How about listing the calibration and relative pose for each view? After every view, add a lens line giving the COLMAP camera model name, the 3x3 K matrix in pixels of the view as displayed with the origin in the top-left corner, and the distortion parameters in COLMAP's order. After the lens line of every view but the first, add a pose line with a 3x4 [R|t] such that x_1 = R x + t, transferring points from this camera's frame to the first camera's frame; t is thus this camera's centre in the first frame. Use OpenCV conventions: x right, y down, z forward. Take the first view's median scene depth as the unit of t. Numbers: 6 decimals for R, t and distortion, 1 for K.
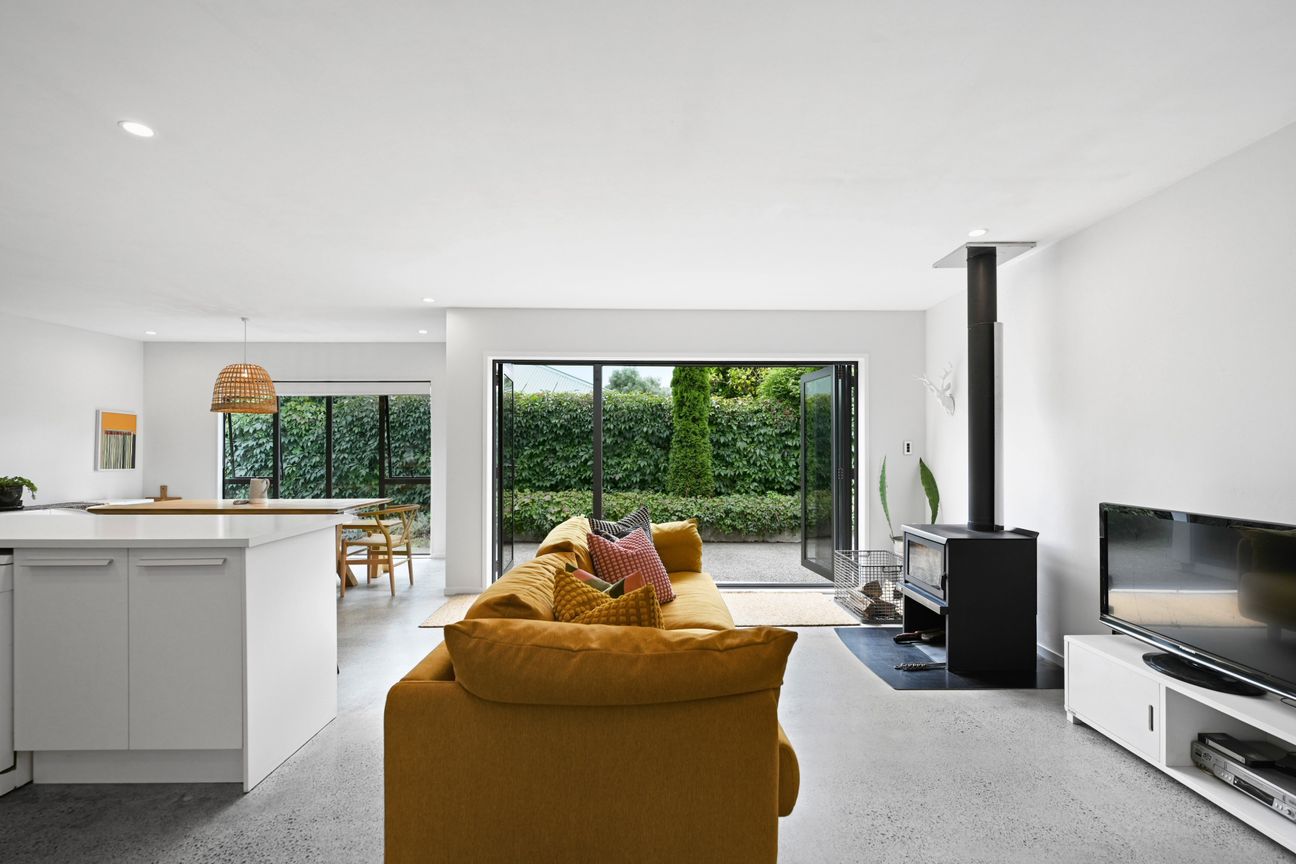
lens RADIAL K [[570.7, 0, 652.2], [0, 570.7, 442.6], [0, 0, 1]] dist [-0.003523, 0.000485]
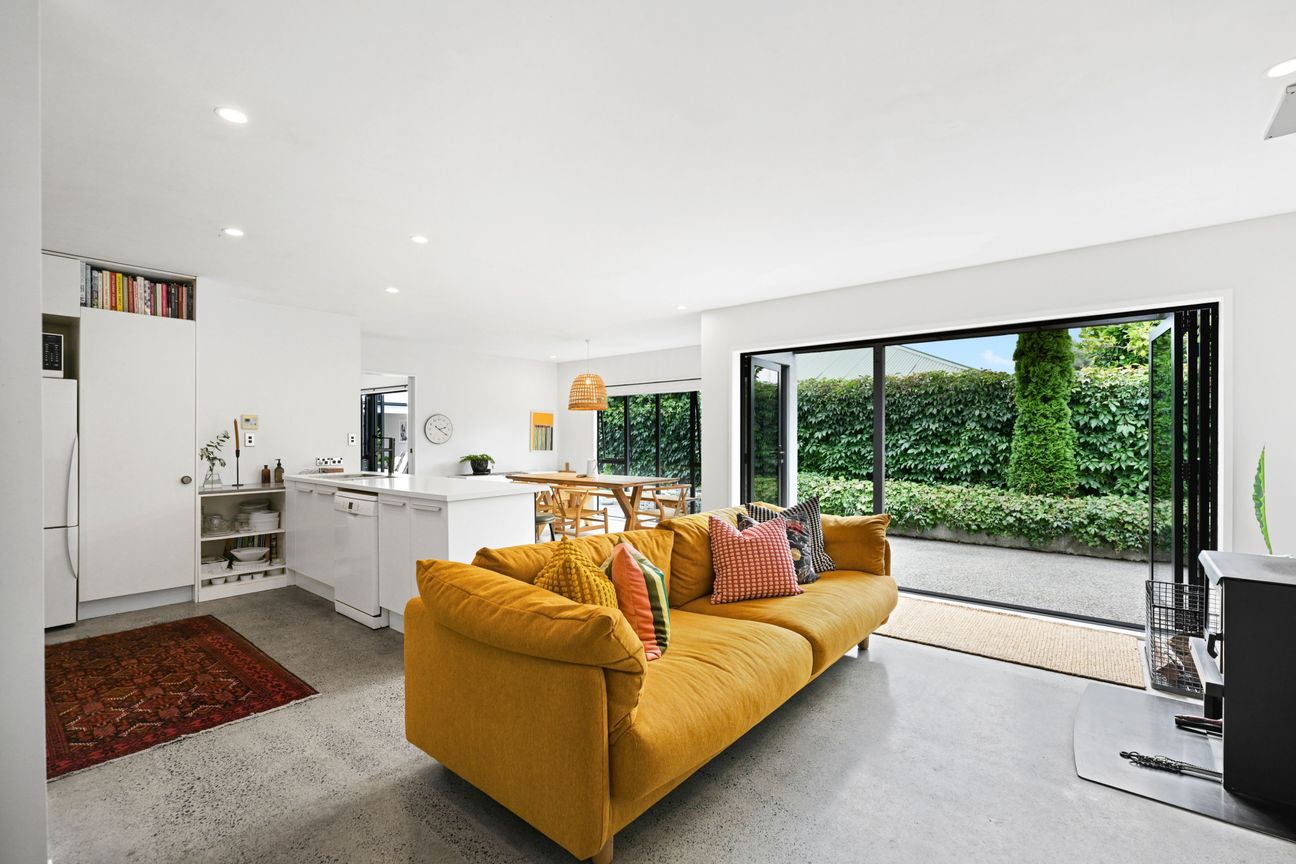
lens RADIAL K [[570.7, 0, 685.0], [0, 570.7, 434.6], [0, 0, 1]] dist [-0.003523, 0.000485]
pose [[0.770767, -0.005619, -0.637092, 0.197629], [0.009888, 0.999946, 0.003144, 0.002195], [0.637040, -0.008723, 0.770781, 0.062017]]
